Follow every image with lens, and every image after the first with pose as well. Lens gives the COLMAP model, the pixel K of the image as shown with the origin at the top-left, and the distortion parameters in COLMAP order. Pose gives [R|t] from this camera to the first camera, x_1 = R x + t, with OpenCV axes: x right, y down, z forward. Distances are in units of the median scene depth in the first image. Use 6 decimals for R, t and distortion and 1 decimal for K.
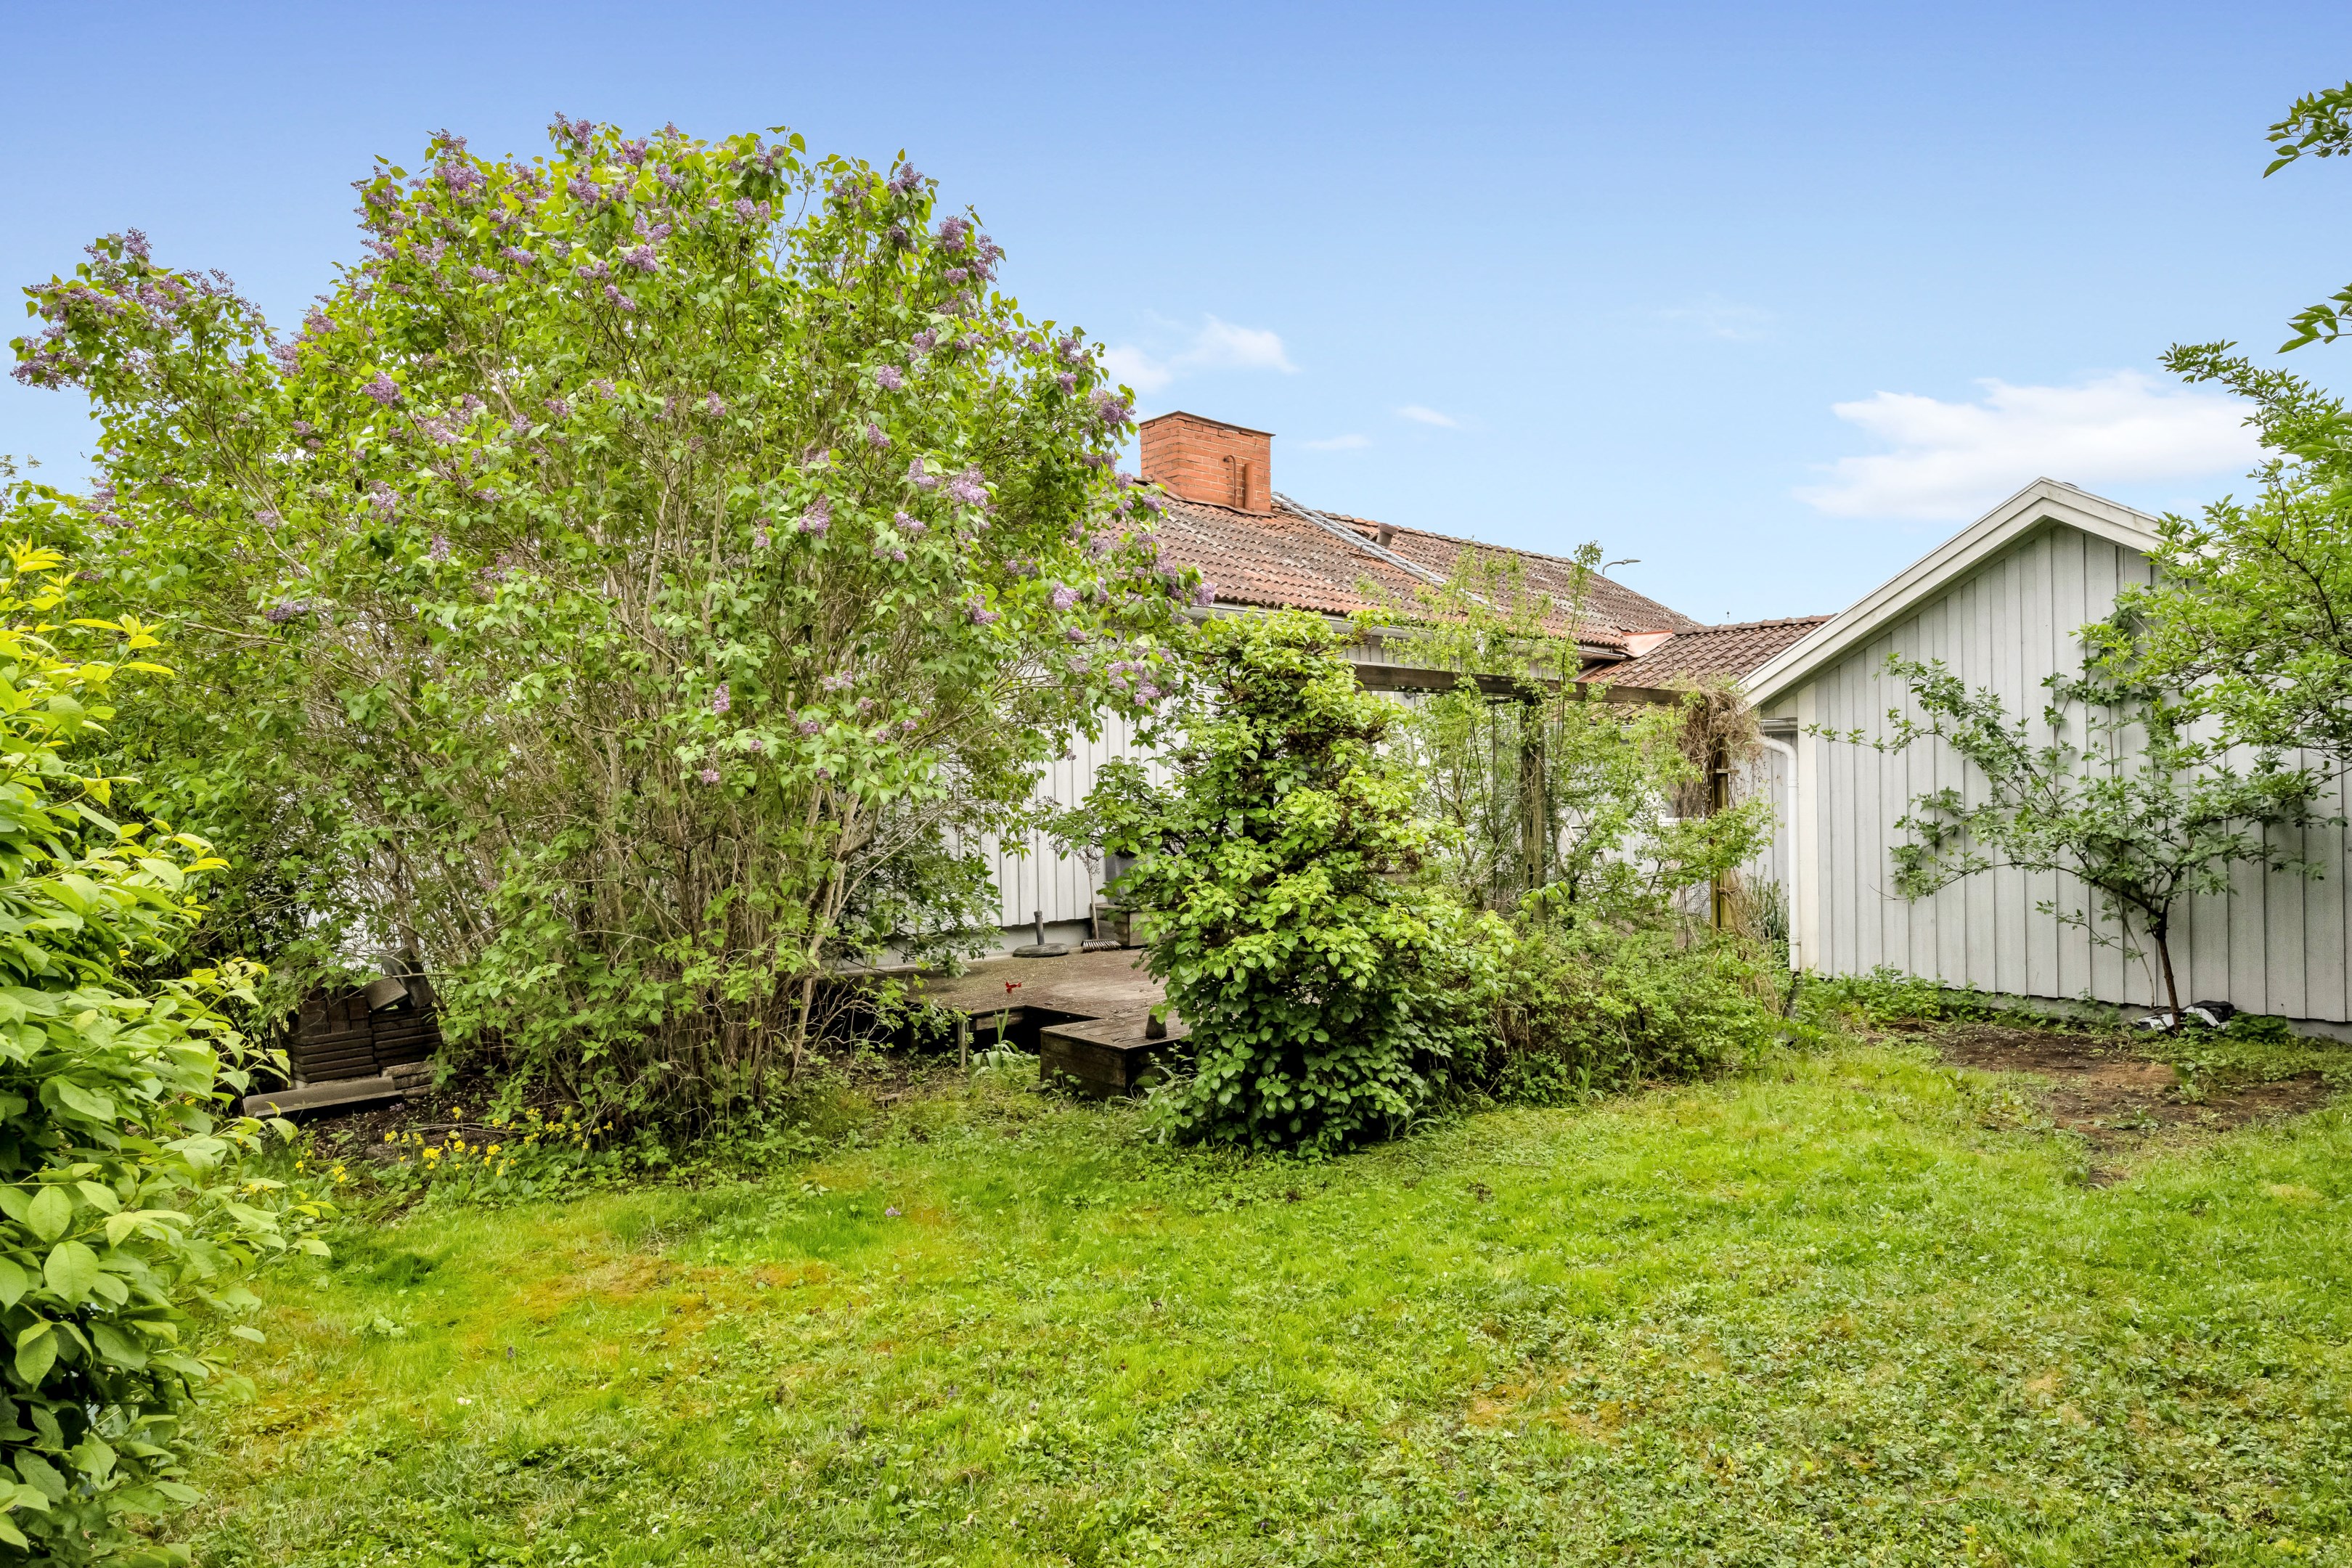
lens RADIAL K [[1369.6, 0, 1174.8], [0, 1369.6, 787.6], [0, 0, 1]] dist [-0.001167, 0.000296]
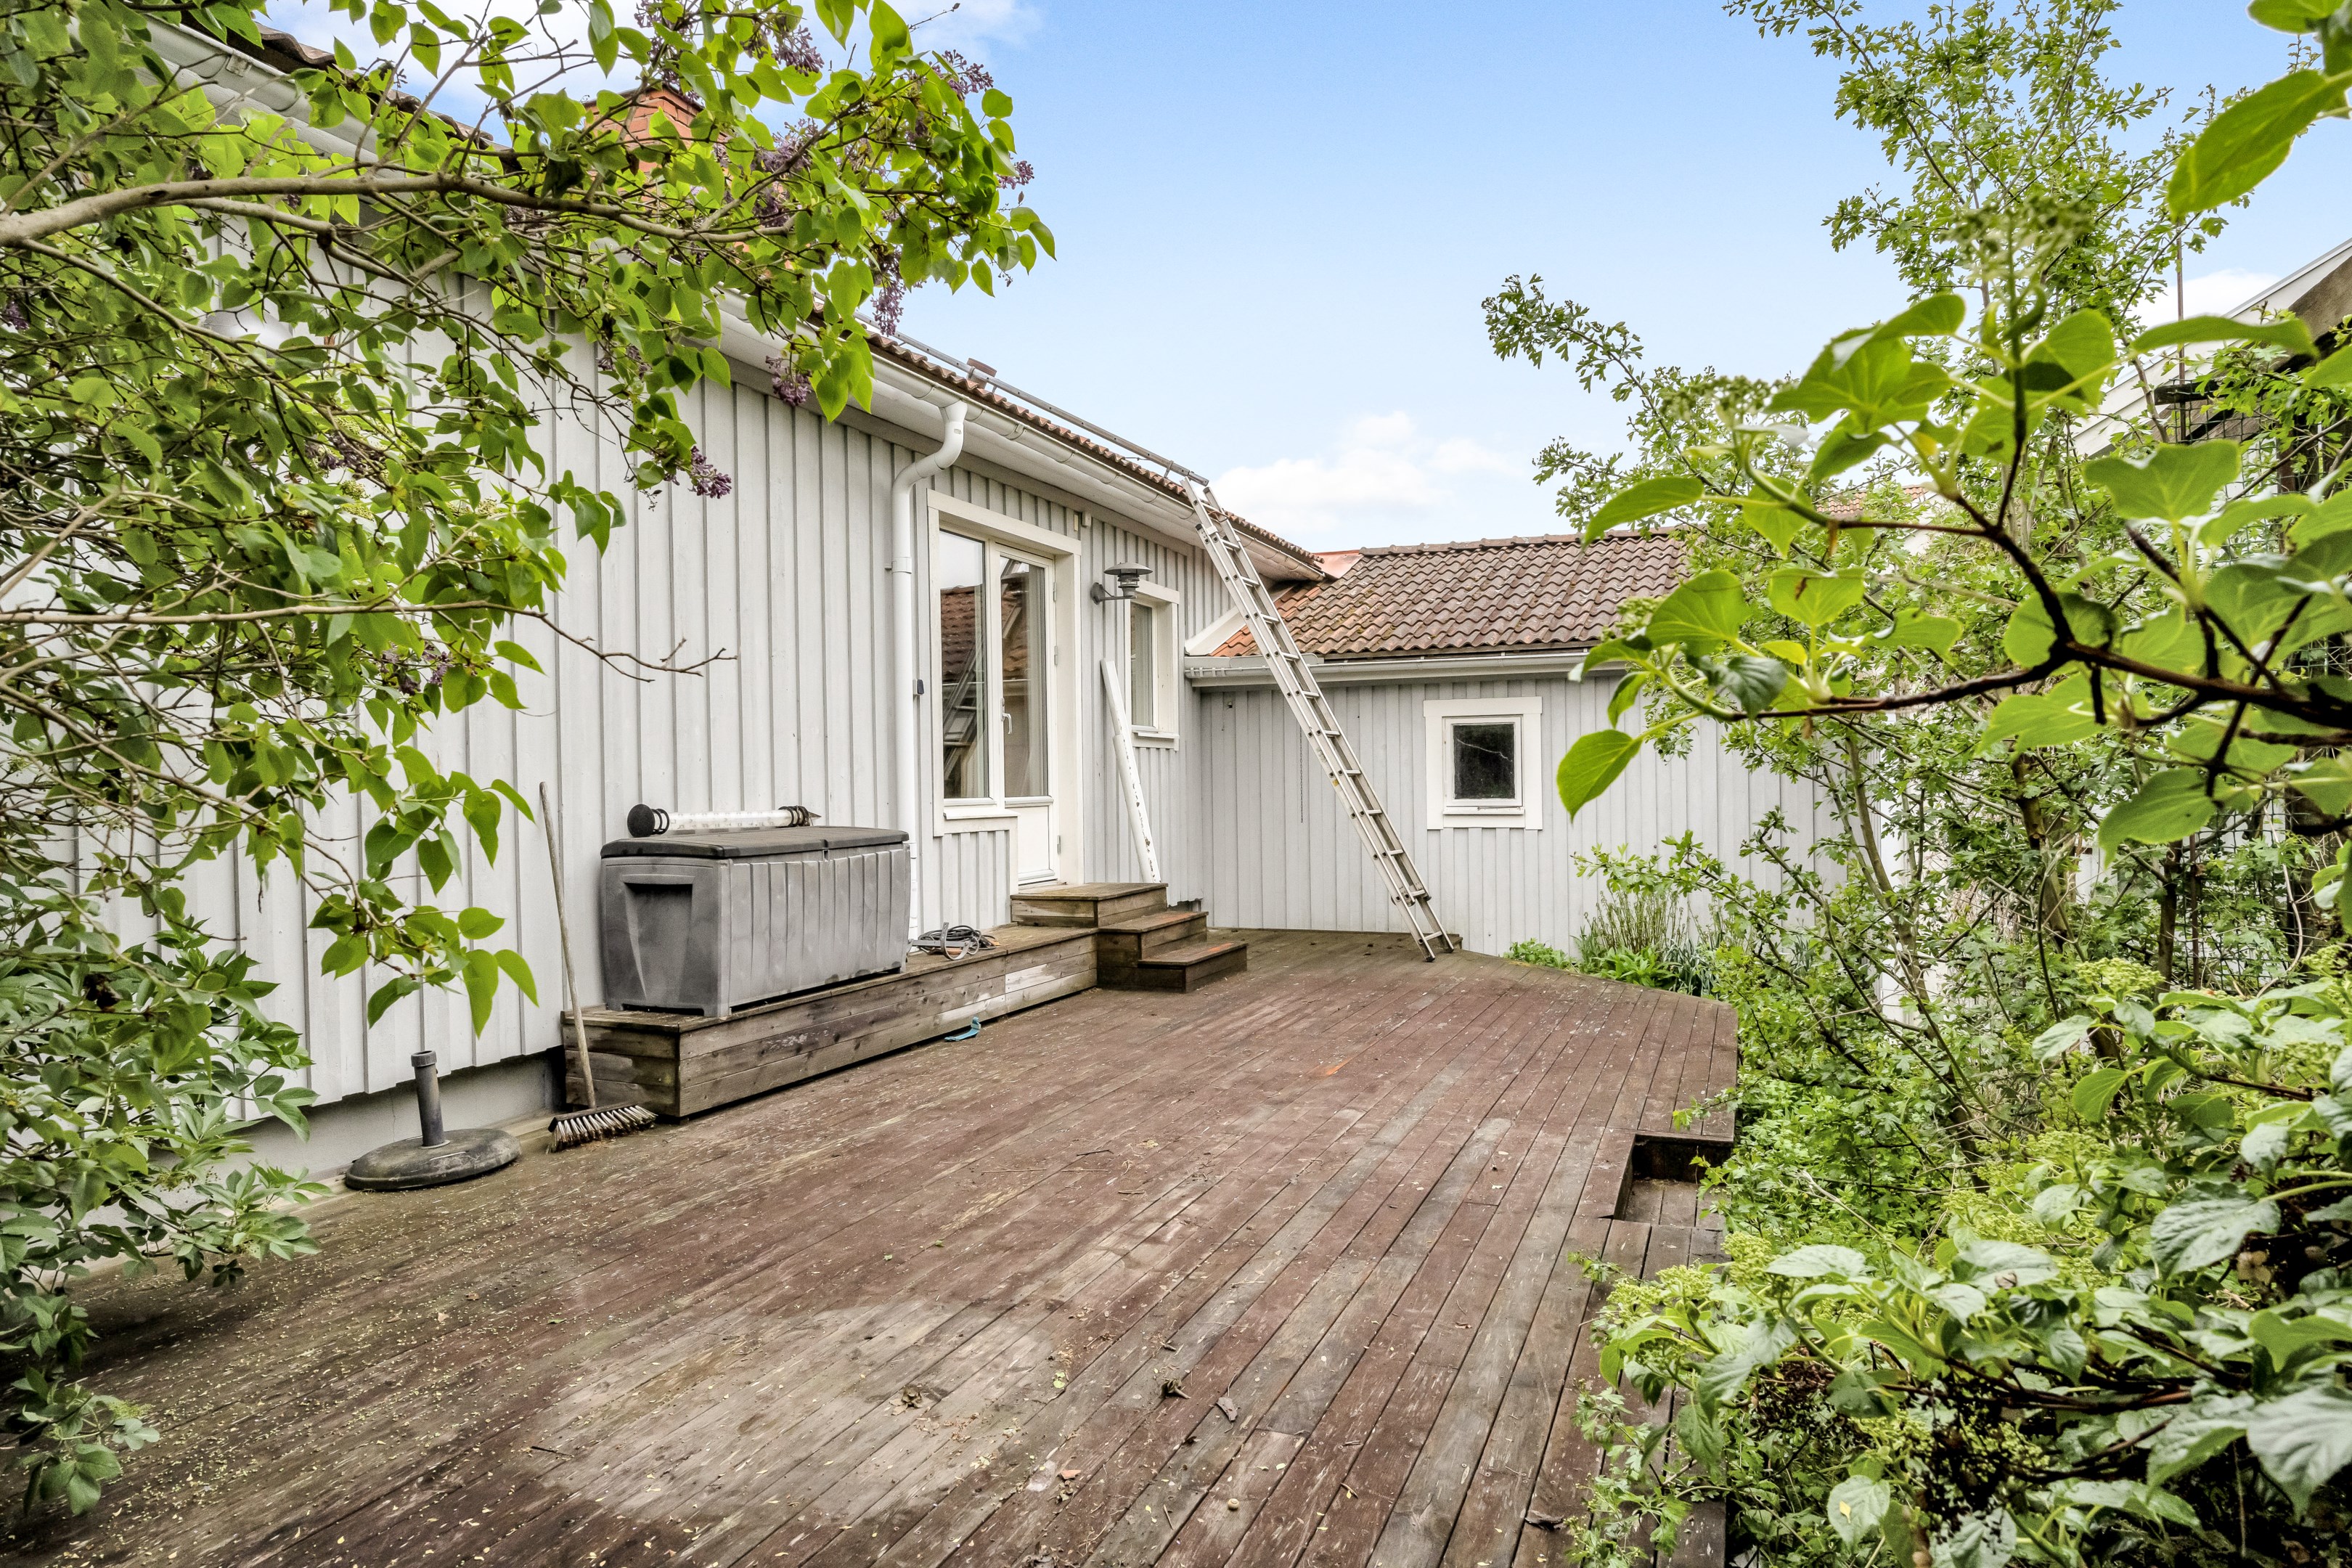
lens RADIAL K [[1369.6, 0, 1172.3], [0, 1369.6, 790.7], [0, 0, 1]] dist [-0.001167, 0.000296]
pose [[0.903932, 0.000554, 0.427677, -0.074788], [-0.002871, 0.999984, 0.004775, 0.016994], [-0.427668, -0.005544, 0.903919, 0.574052]]
